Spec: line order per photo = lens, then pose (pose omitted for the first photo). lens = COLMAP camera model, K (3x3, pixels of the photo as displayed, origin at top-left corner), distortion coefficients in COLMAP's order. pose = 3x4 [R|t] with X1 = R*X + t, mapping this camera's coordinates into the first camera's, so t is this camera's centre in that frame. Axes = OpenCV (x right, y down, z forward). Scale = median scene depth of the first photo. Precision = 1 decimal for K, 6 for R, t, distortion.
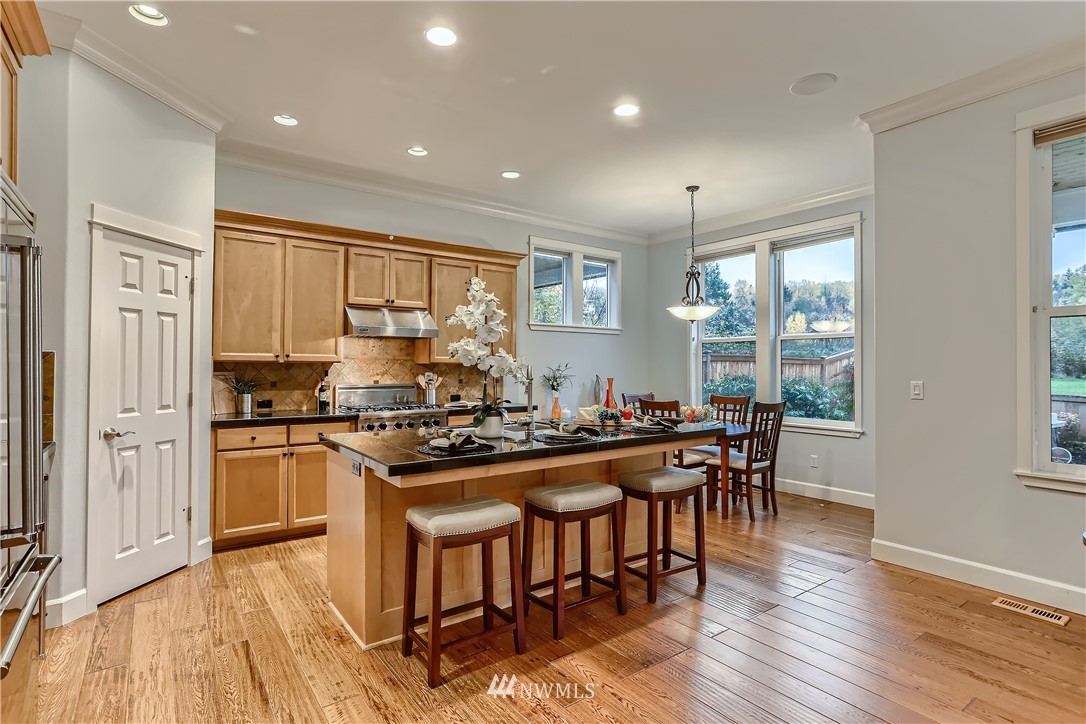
lens RADIAL K [[541.9, 0, 543.2], [0, 541.9, 360.6], [0, 0, 1]] dist [-0.045298, 0.028836]
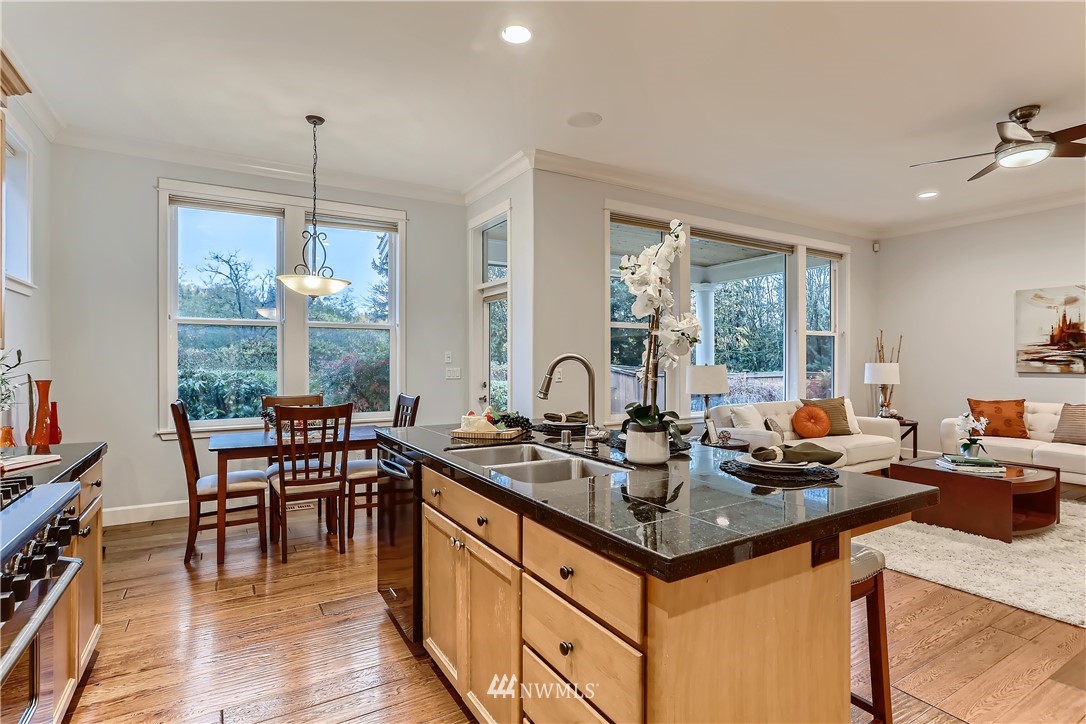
lens RADIAL K [[541.9, 0, 543.2], [0, 541.9, 360.6], [0, 0, 1]] dist [-0.045298, 0.028836]
pose [[0.087199, -0.005202, 0.996177, -0.505727], [-0.007934, 0.999951, 0.005917, 0.009746], [-0.996159, -0.008420, 0.087153, 0.711738]]
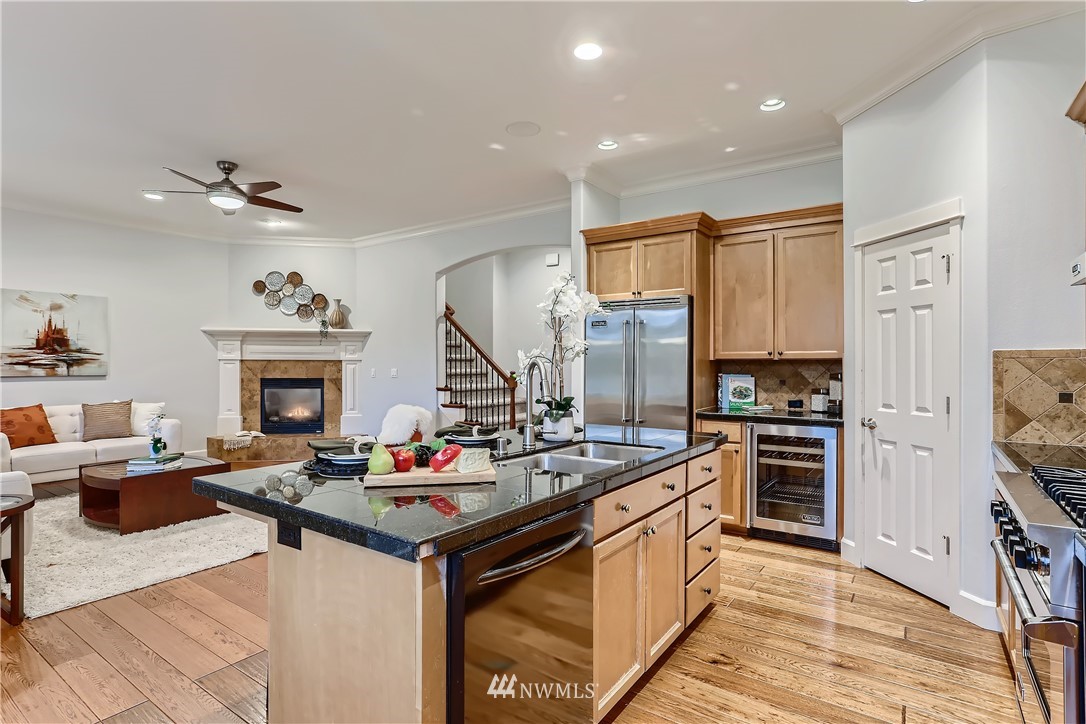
lens RADIAL K [[554.1, 0, 541.3], [0, 554.1, 361.9], [0, 0, 1]] dist [-0.038294, 0.030852]
pose [[-0.948773, -0.007928, -0.315858, 0.148821], [-0.003579, 0.999891, -0.014346, 0.016435], [0.315937, -0.012481, -0.948698, 1.246400]]
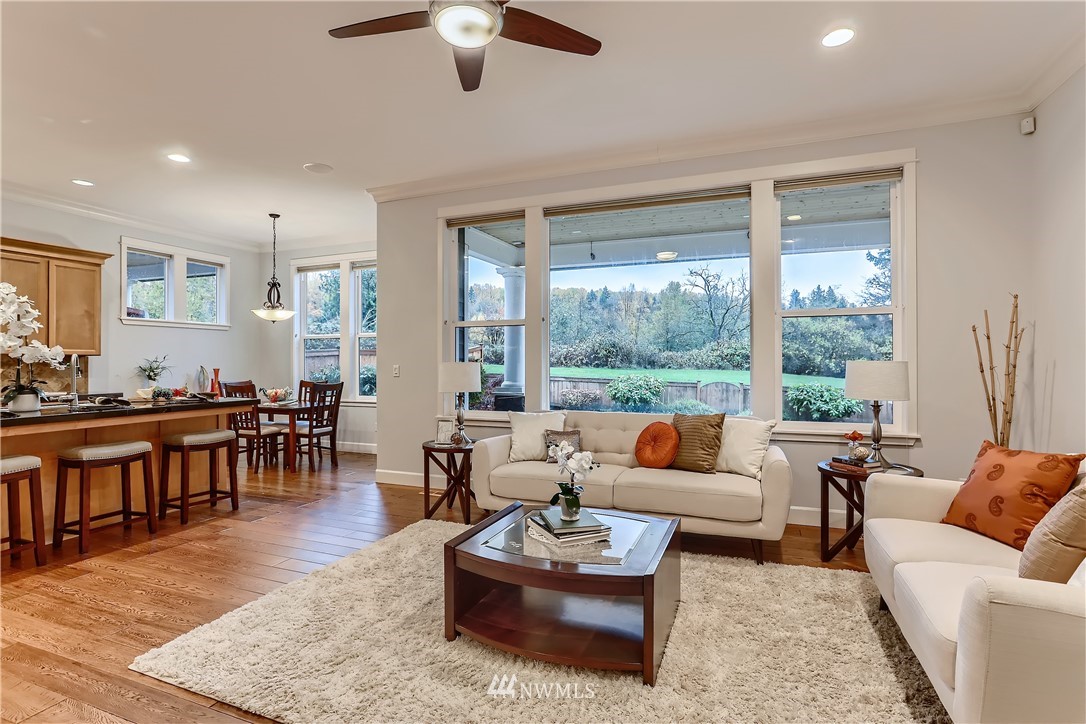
lens RADIAL K [[529.8, 0, 543.0], [0, 529.8, 362.0], [0, 0, 1]] dist [-0.046501, 0.025865]
pose [[0.848295, -0.004931, 0.529501, 0.187482], [-0.000813, 0.999943, 0.010613, 0.009025], [-0.529523, -0.009434, 0.848243, -0.428754]]
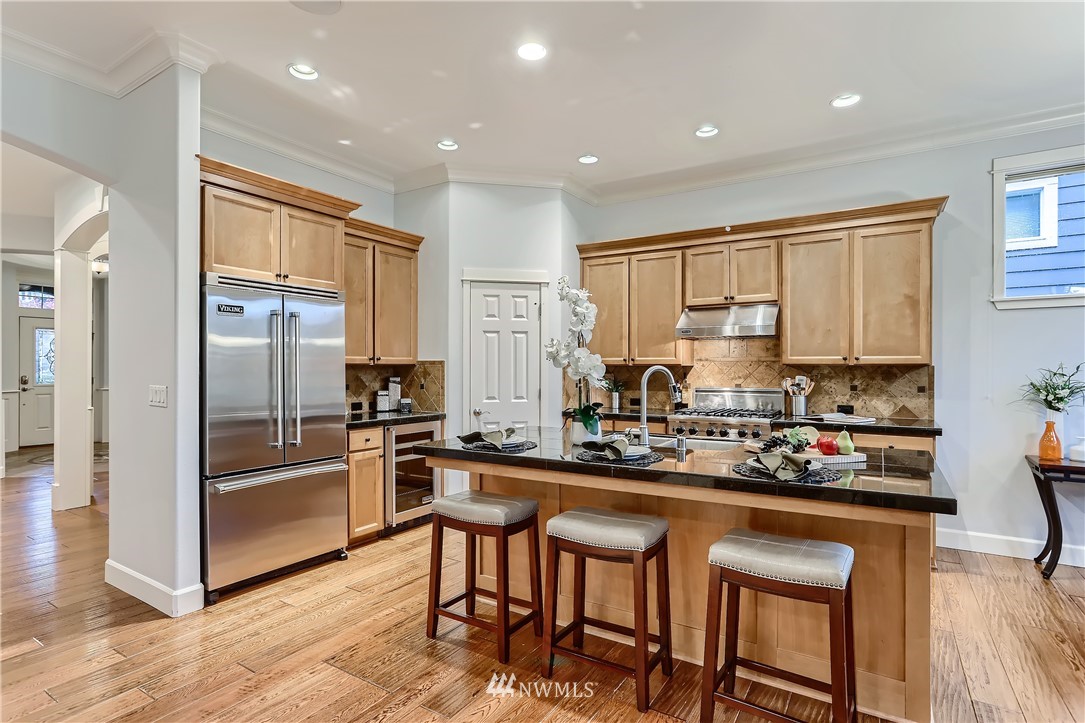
lens RADIAL K [[546.8, 0, 541.9], [0, 546.8, 366.1], [0, 0, 1]] dist [-0.049639, 0.031860]
pose [[0.364000, -0.007886, -0.931366, 0.494845], [0.010396, 0.999936, -0.004403, 0.007432], [0.931341, -0.008079, 0.364059, 0.390890]]
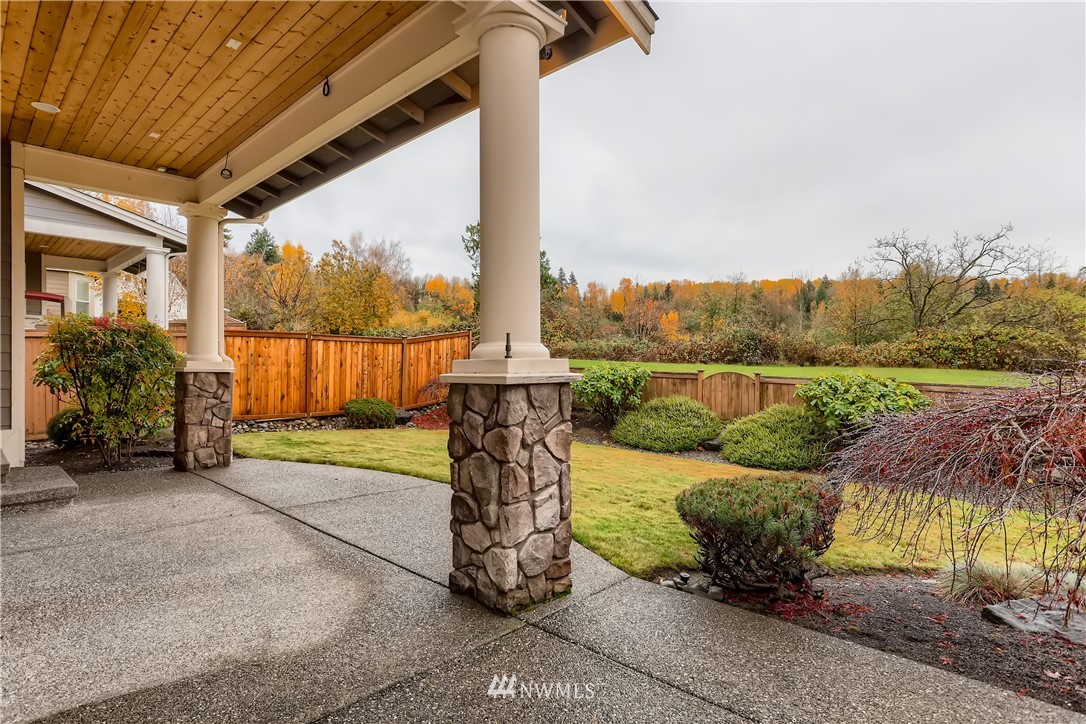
lens RADIAL K [[554.1, 0, 541.3], [0, 554.1, 361.9], [0, 0, 1]] dist [-0.038294, 0.030852]
pose [[0.981291, -0.006107, 0.192435, 1.720820], [0.005007, 0.999968, 0.006197, 0.112388], [-0.192467, -0.005118, 0.981290, -0.425614]]
